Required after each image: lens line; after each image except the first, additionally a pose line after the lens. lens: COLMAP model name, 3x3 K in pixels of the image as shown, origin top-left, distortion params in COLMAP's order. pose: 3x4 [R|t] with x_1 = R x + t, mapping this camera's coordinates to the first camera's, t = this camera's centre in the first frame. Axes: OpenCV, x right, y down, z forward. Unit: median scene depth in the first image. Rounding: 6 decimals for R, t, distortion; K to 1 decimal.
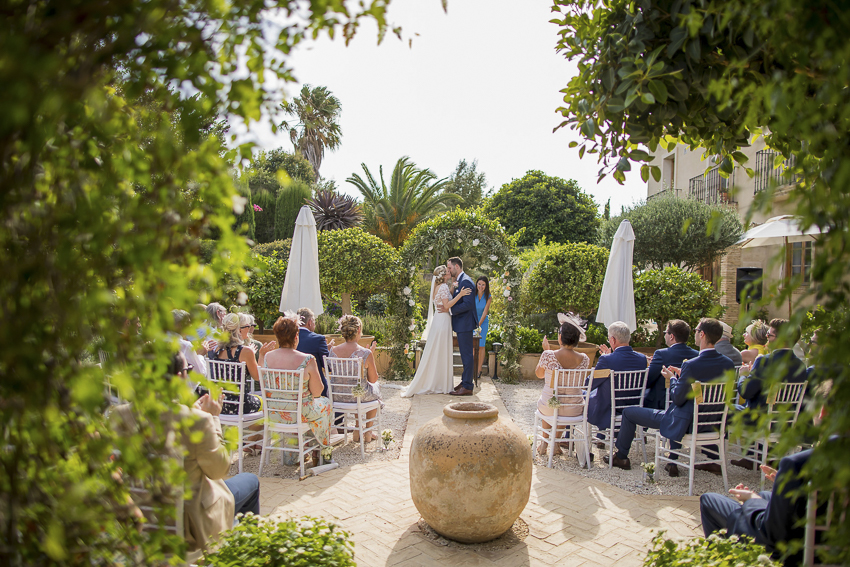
lens RADIAL K [[600.7, 0, 425.0], [0, 600.7, 283.5], [0, 0, 1]] dist [-0.048342, 0.110115]
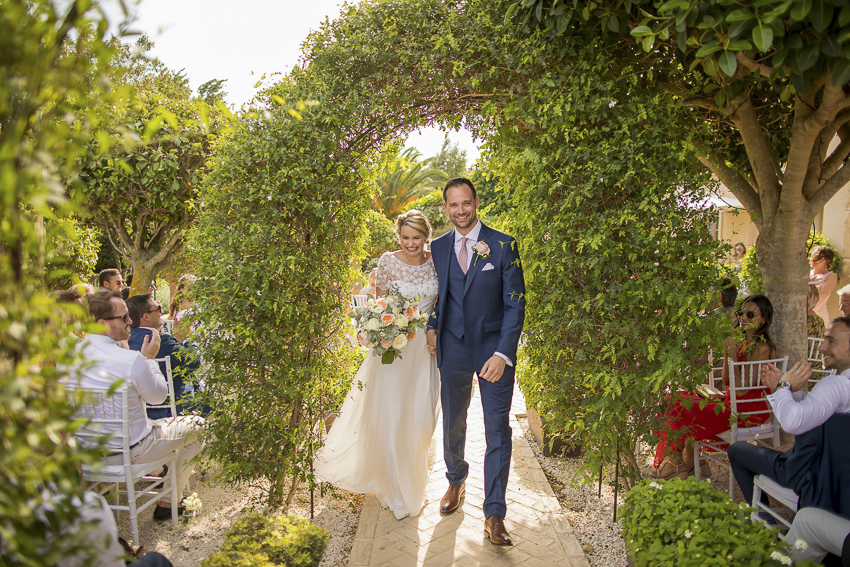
lens RADIAL K [[600.7, 0, 425.0], [0, 600.7, 283.5], [0, 0, 1]] dist [-0.048342, 0.110115]
pose [[0.999715, -0.016265, 0.017461, -0.002170], [0.015313, 0.998458, 0.053368, 0.007060], [-0.018302, -0.053085, 0.998422, -0.303874]]
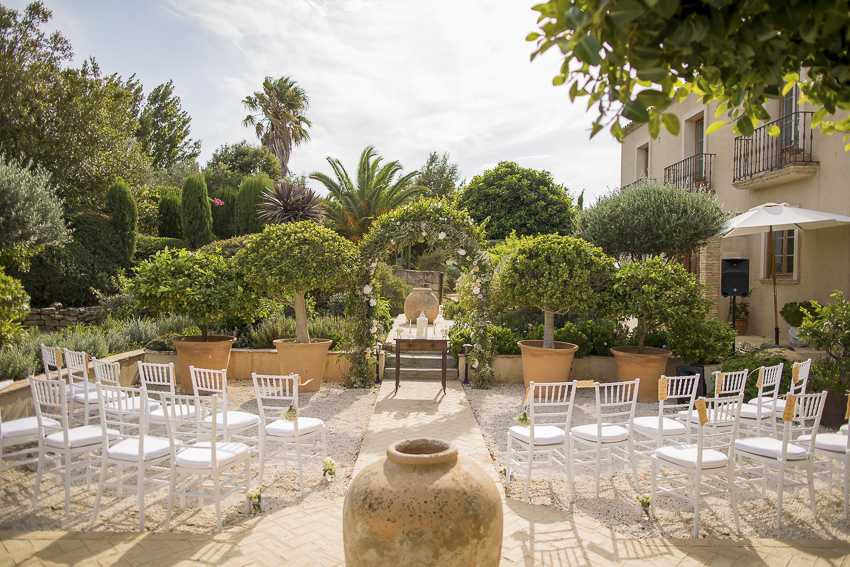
lens RADIAL K [[588.5, 0, 425.0], [0, 588.5, 283.5], [0, 0, 1]] dist [-0.031675, 0.001083]
pose [[0.999098, -0.016250, 0.039237, 0.021622], [0.015896, 0.999830, 0.009310, -0.003770], [-0.039381, -0.008678, 0.999187, 0.101090]]
